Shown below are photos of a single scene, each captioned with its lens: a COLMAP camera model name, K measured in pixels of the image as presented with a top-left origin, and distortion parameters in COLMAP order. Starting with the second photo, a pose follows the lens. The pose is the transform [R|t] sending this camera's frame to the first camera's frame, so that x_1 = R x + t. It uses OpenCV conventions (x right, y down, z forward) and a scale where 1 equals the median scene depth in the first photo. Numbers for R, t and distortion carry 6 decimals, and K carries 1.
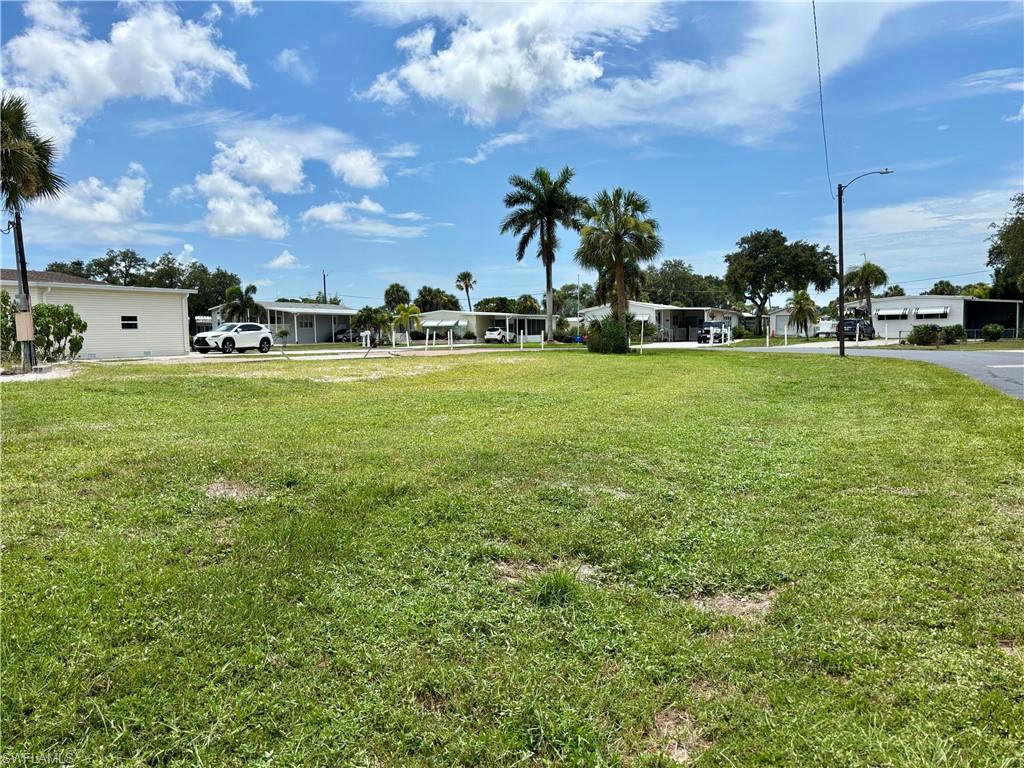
lens RADIAL K [[771.5, 0, 512.0], [0, 771.5, 384.0], [0, 0, 1]] dist [0.060989, -0.000139]
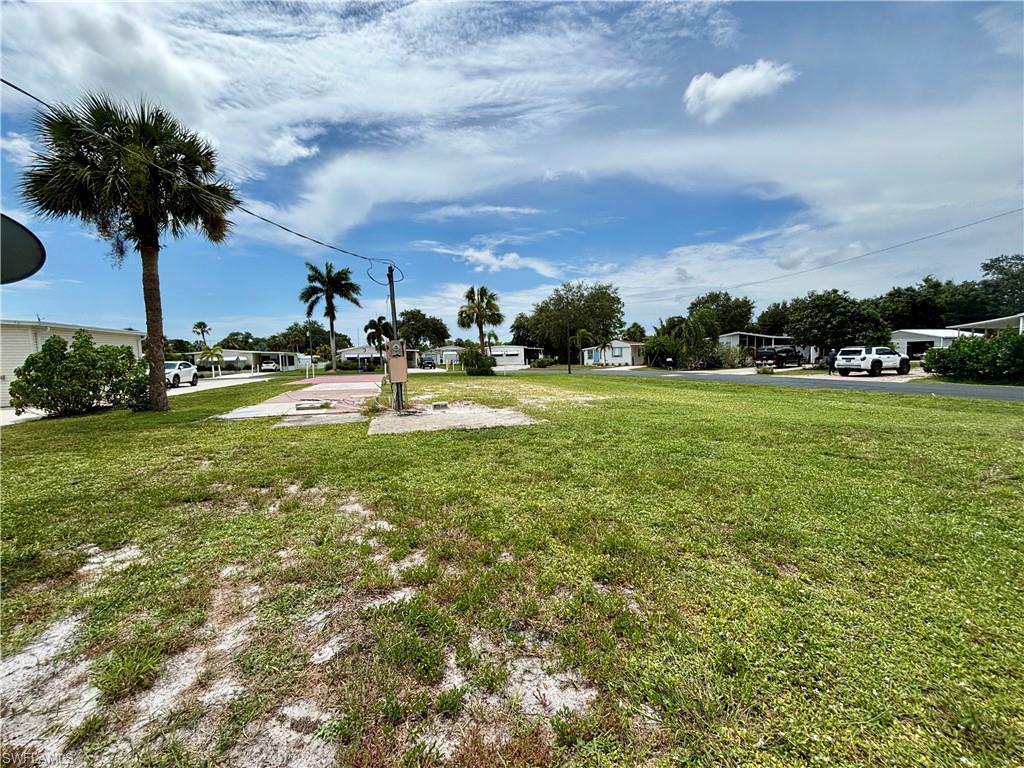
lens RADIAL K [[407.6, 0, 512.0], [0, 407.6, 384.0], [0, 0, 1]] dist [-0.002678, -0.000048]
pose [[0.737024, -0.047621, 0.674186, -0.206294], [0.055630, 0.998404, 0.009707, -0.011723], [-0.673573, 0.030350, 0.738497, 0.113361]]
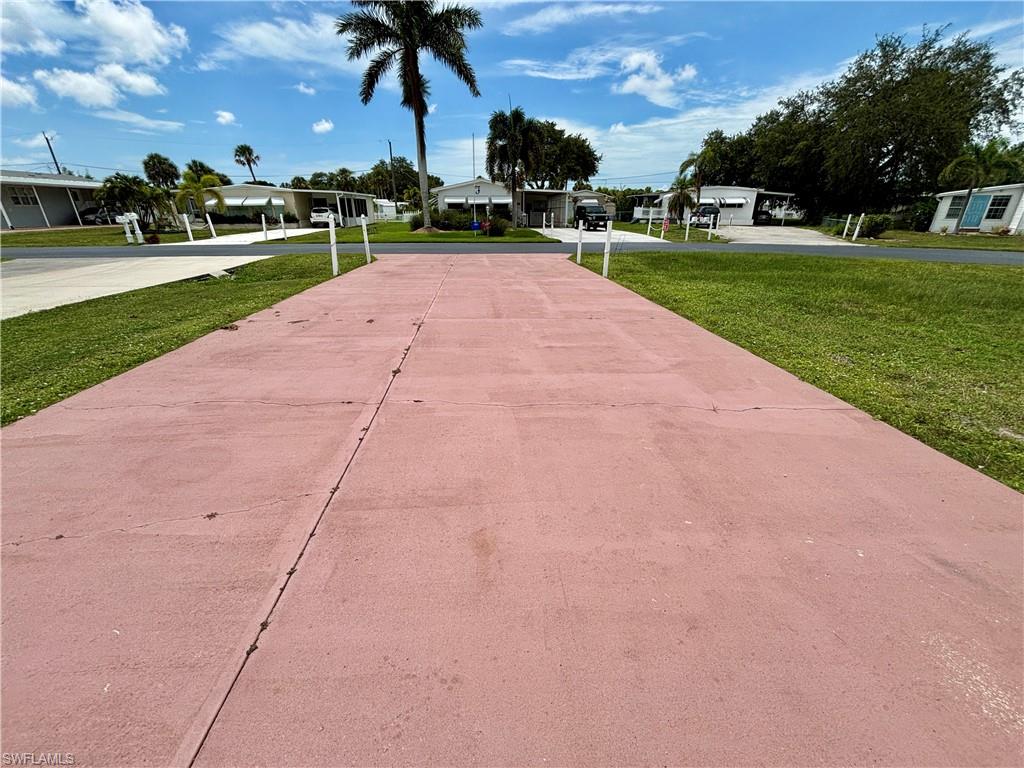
lens RADIAL K [[407.6, 0, 512.0], [0, 407.6, 384.0], [0, 0, 1]] dist [-0.002678, -0.000048]
pose [[0.866296, -0.185206, 0.463928, -0.084939], [0.022875, 0.942462, 0.333529, -0.035123], [-0.499007, -0.278323, 0.820688, 0.466239]]
